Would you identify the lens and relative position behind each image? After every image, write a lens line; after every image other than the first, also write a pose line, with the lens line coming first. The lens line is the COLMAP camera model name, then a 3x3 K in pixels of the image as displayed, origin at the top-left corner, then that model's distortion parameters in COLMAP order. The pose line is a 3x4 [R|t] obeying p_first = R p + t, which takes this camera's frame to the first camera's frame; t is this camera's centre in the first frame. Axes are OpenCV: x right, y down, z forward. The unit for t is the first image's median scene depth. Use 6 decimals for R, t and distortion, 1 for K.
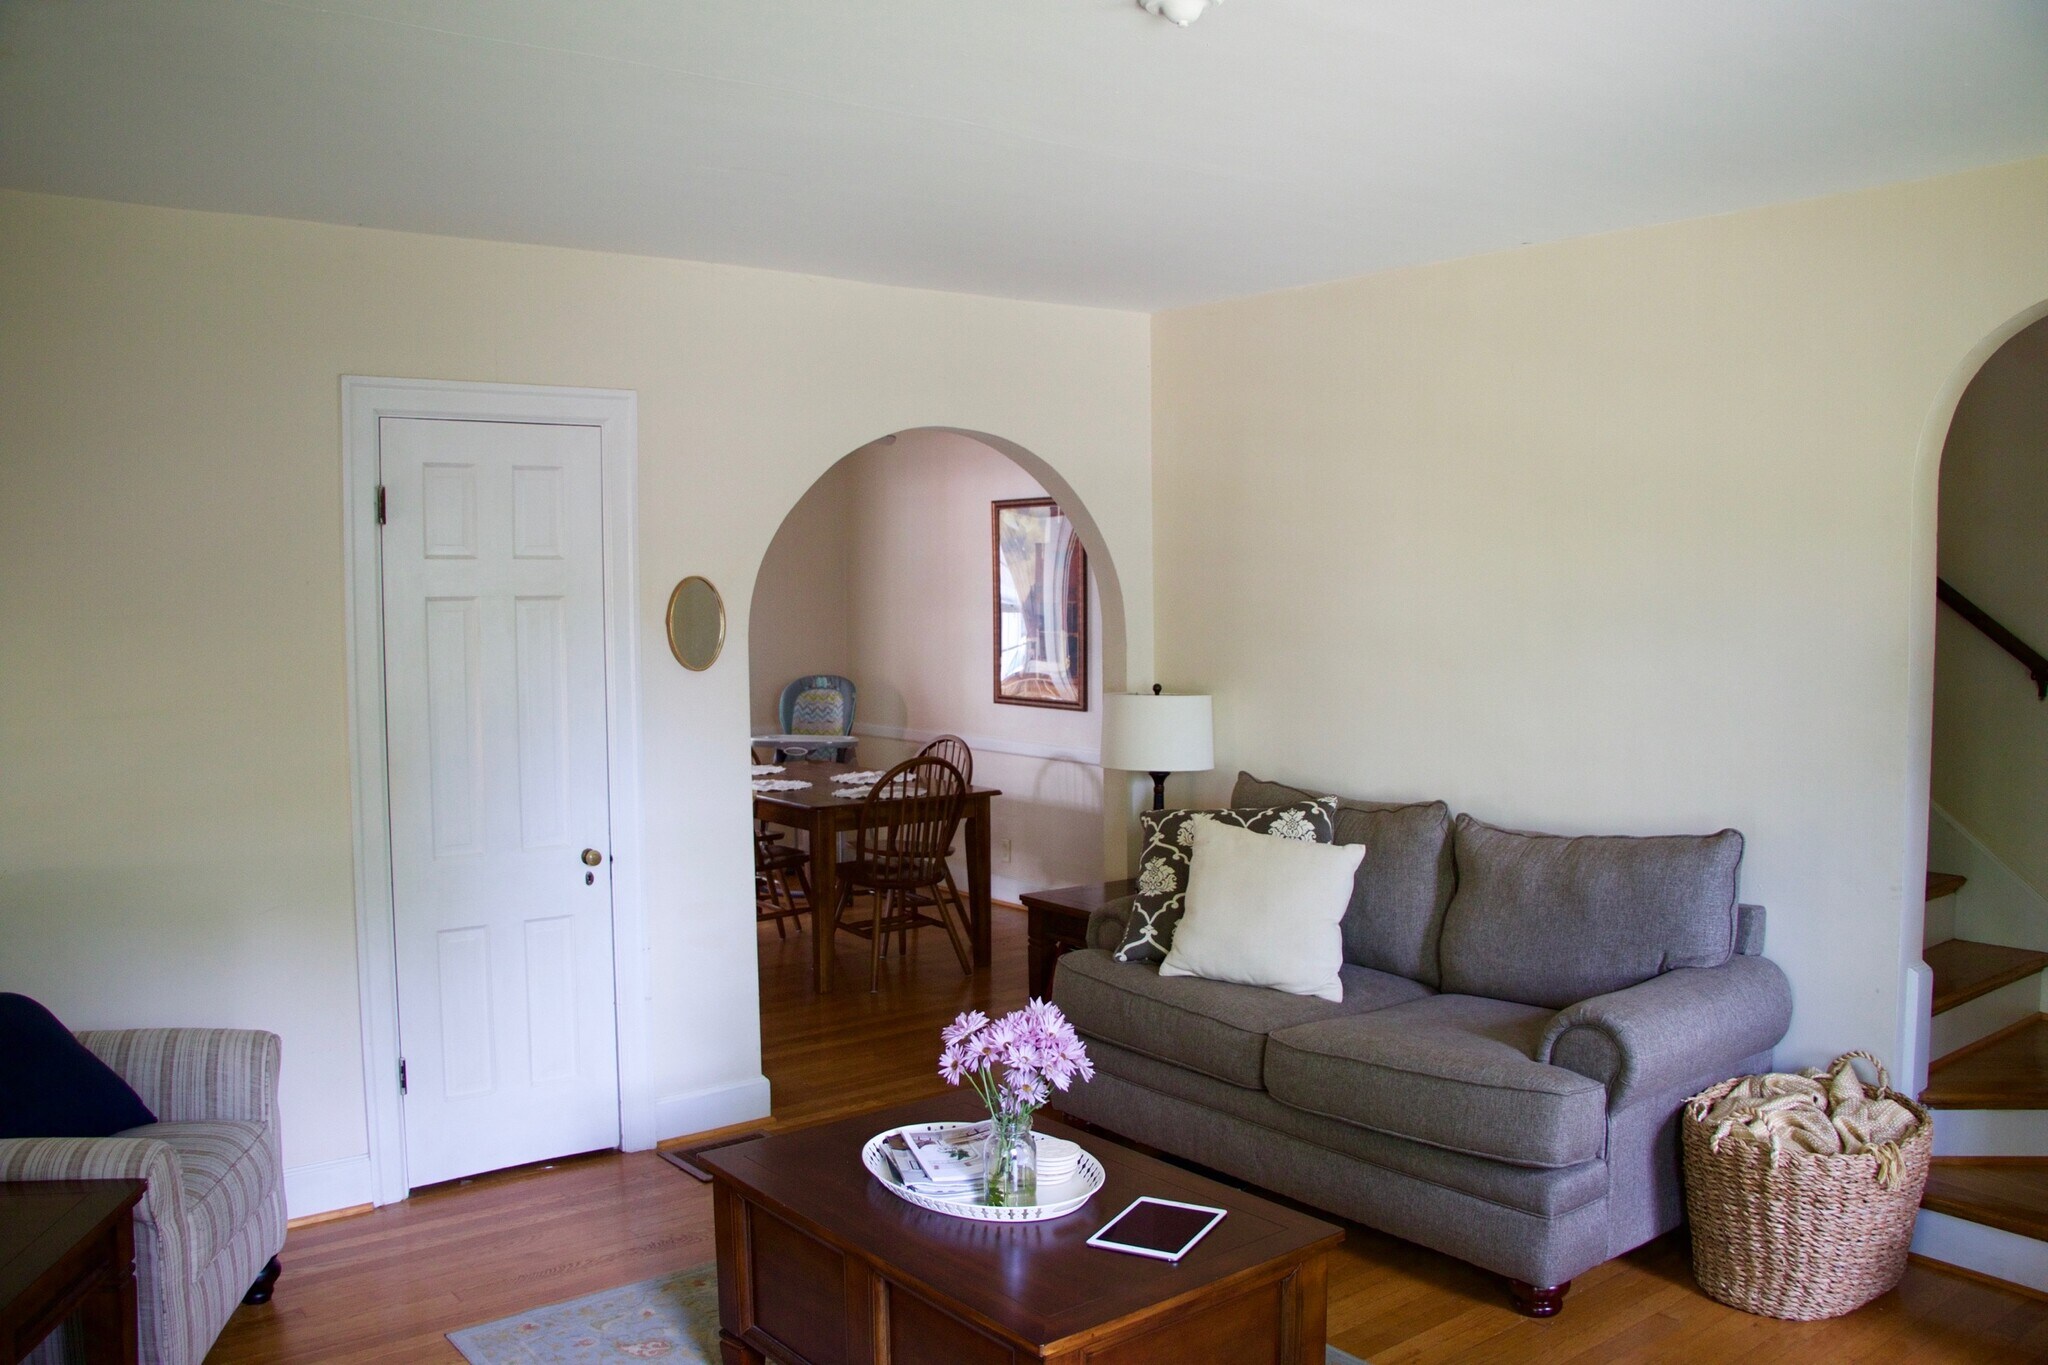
lens RADIAL K [[1696.1, 0, 1024.0], [0, 1696.1, 682.5], [0, 0, 1]] dist [-0.111003, 0.000026]
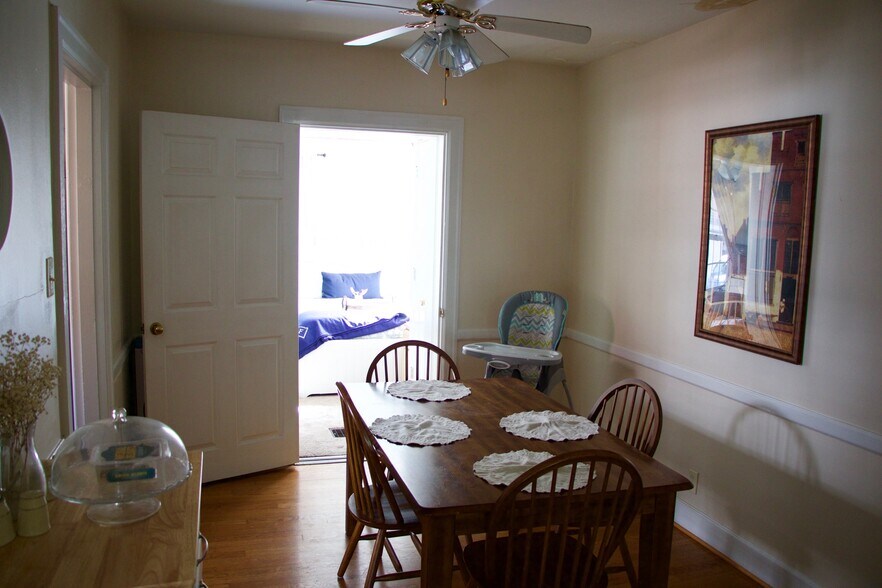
lens RADIAL K [[730.4, 0, 441.0], [0, 730.4, 294.0], [0, 0, 1]] dist [-0.111003, 0.000026]
pose [[0.932067, 0.071698, -0.355121, -0.008216], [-0.055045, 0.996868, 0.056790, -0.028176], [0.358081, -0.033385, 0.933094, 0.556134]]
